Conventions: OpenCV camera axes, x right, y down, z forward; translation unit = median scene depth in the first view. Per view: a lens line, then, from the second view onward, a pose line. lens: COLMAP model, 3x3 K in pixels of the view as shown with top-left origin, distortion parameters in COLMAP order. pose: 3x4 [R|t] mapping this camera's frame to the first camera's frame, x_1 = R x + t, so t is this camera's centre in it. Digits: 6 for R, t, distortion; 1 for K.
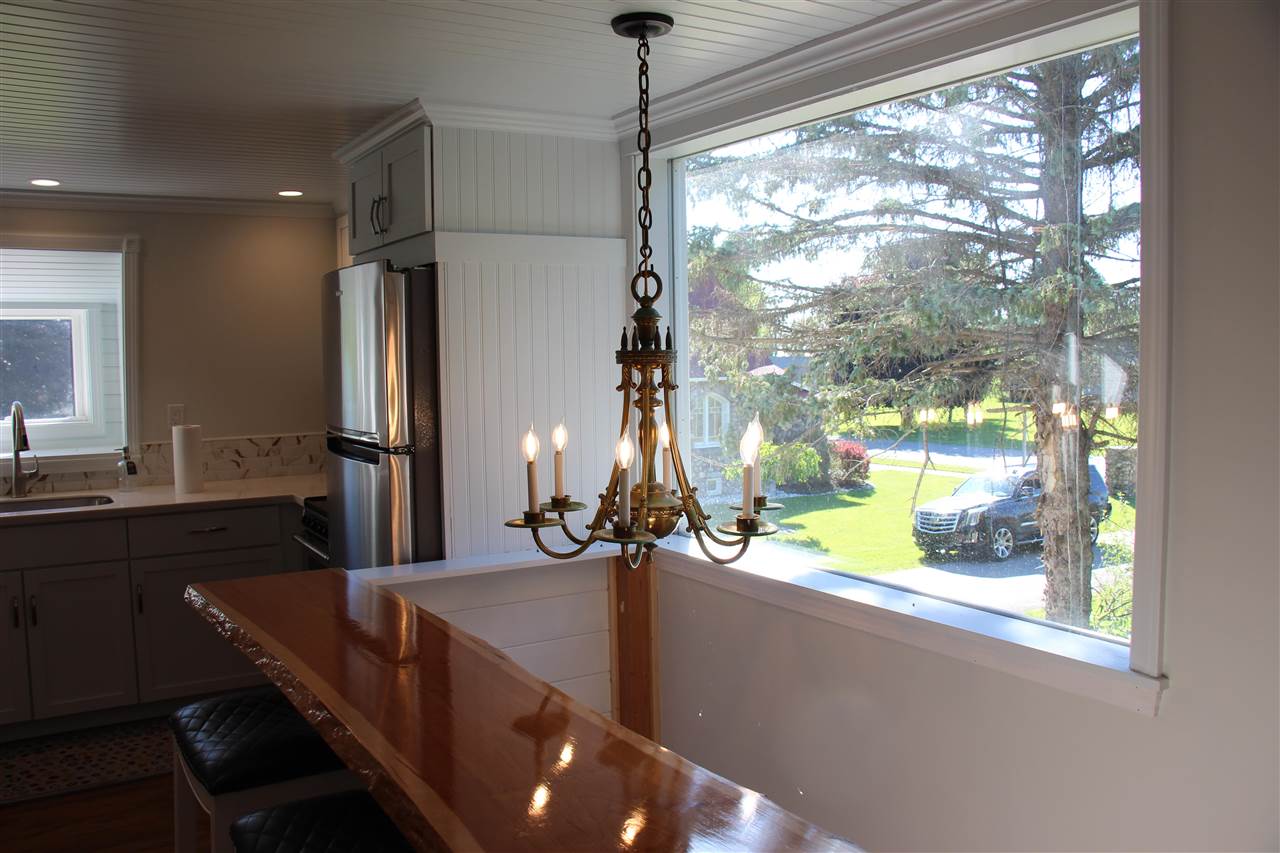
lens RADIAL K [[1053.1, 0, 640.0], [0, 1053.1, 426.5], [0, 0, 1]] dist [-0.146375, 0.003026]
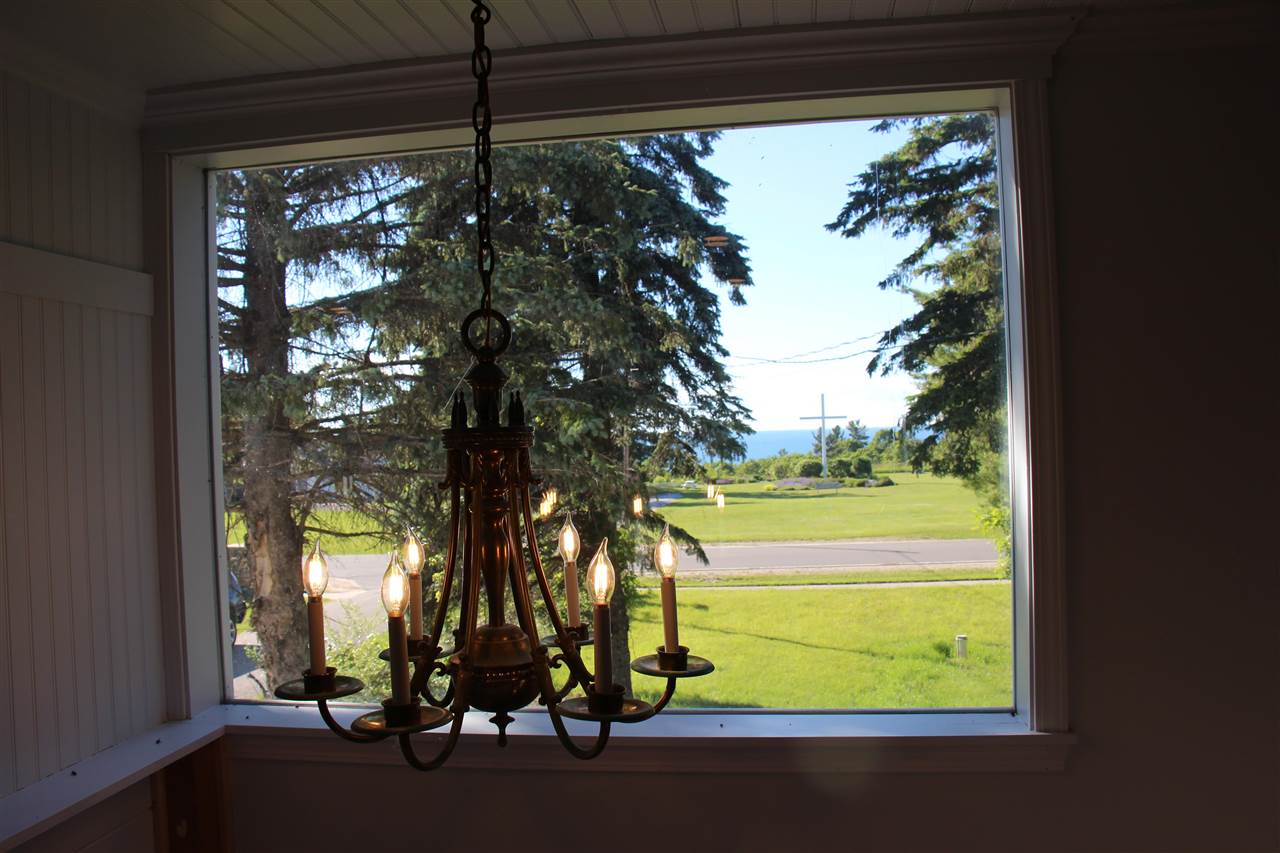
lens RADIAL K [[1053.1, 0, 640.0], [0, 1053.1, 426.5], [0, 0, 1]] dist [-0.146375, 0.003026]
pose [[0.652262, -0.011571, 0.757905, -0.095518], [0.086339, 0.994510, -0.059121, -0.005695], [-0.753060, 0.103999, 0.649680, 0.112947]]
